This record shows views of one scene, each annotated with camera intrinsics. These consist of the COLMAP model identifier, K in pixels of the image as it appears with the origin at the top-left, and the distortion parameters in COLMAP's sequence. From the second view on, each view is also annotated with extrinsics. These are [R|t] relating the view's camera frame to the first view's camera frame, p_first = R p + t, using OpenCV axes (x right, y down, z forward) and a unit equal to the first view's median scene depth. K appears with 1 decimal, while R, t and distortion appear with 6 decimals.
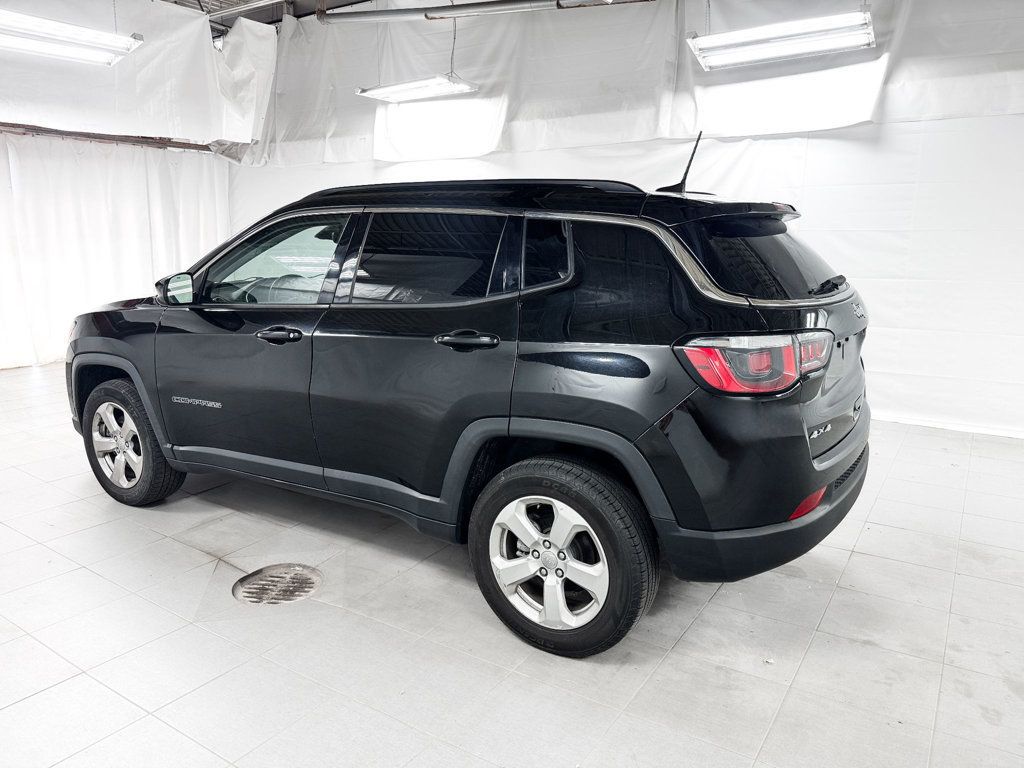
lens RADIAL K [[722.8, 0, 496.0], [0, 722.8, 382.6], [0, 0, 1]] dist [0.021995, -0.033098]
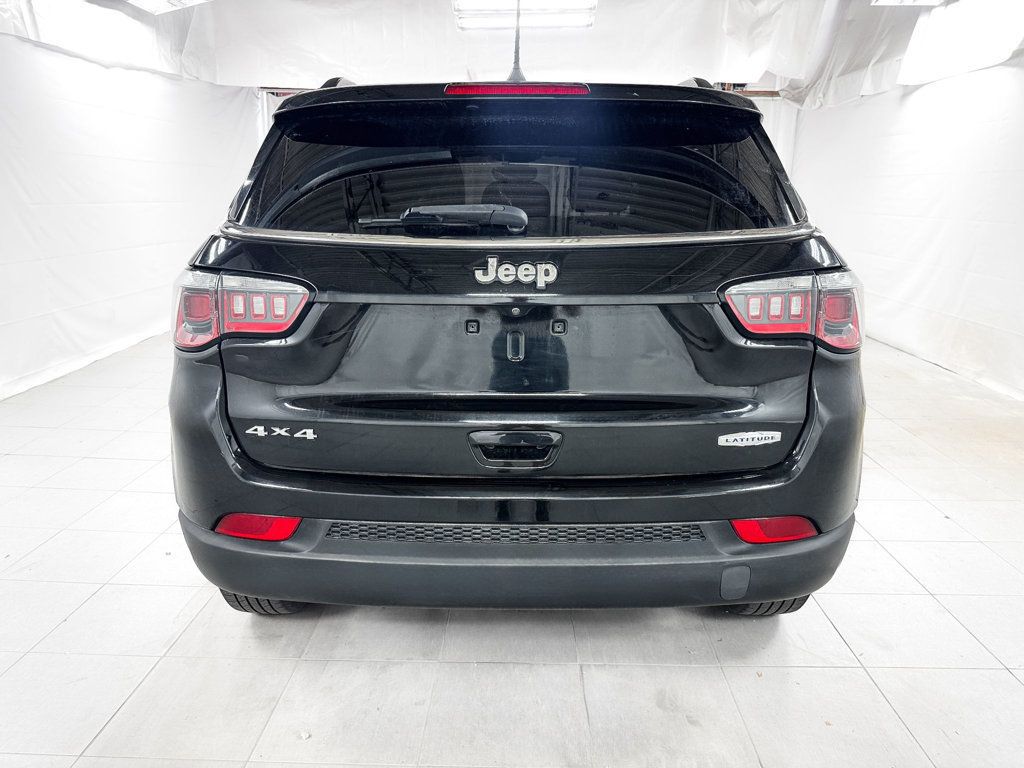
lens RADIAL K [[728.4, 0, 500.4], [0, 728.4, 368.4], [0, 0, 1]] dist [0.019593, -0.005496]
pose [[0.527825, 0.201874, -0.825013, 0.561439], [-0.179780, 0.975889, 0.123773, -0.053354], [0.830108, 0.082990, 0.551392, 0.407350]]
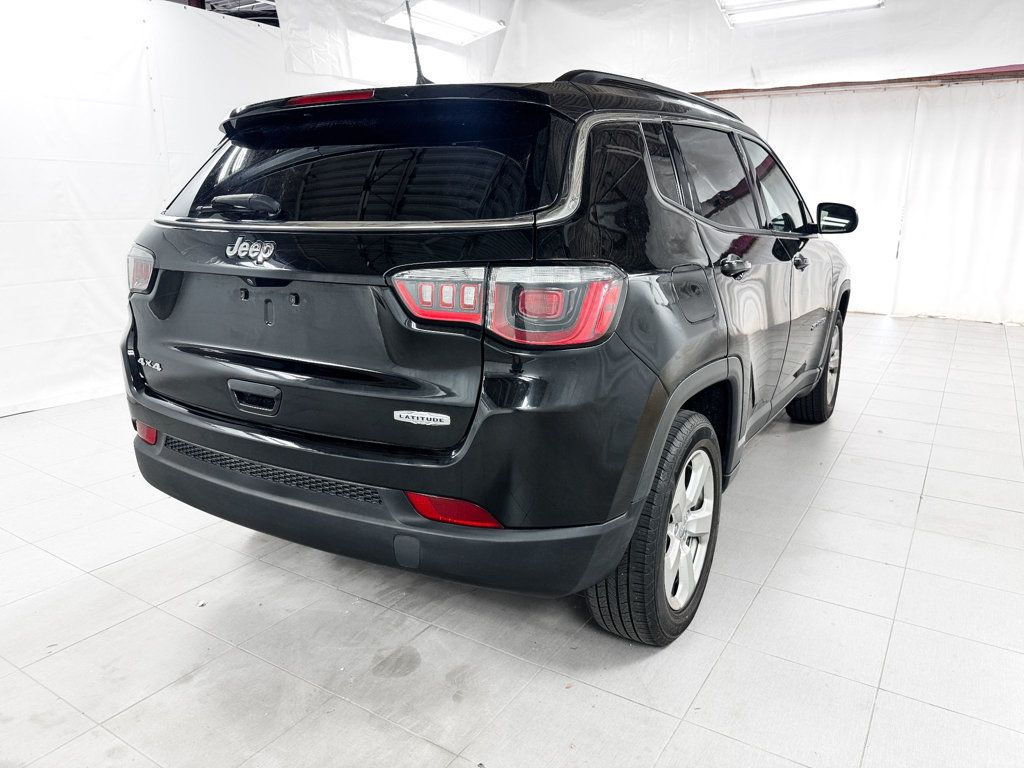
lens RADIAL K [[722.2, 0, 512.0], [0, 722.2, 384.0], [0, 0, 1]] dist [0.085677, -0.109669]
pose [[0.025733, 0.244547, -0.969296, 0.692425], [-0.210534, 0.949196, 0.233886, -0.109102], [0.977248, 0.198051, 0.075911, 0.706948]]
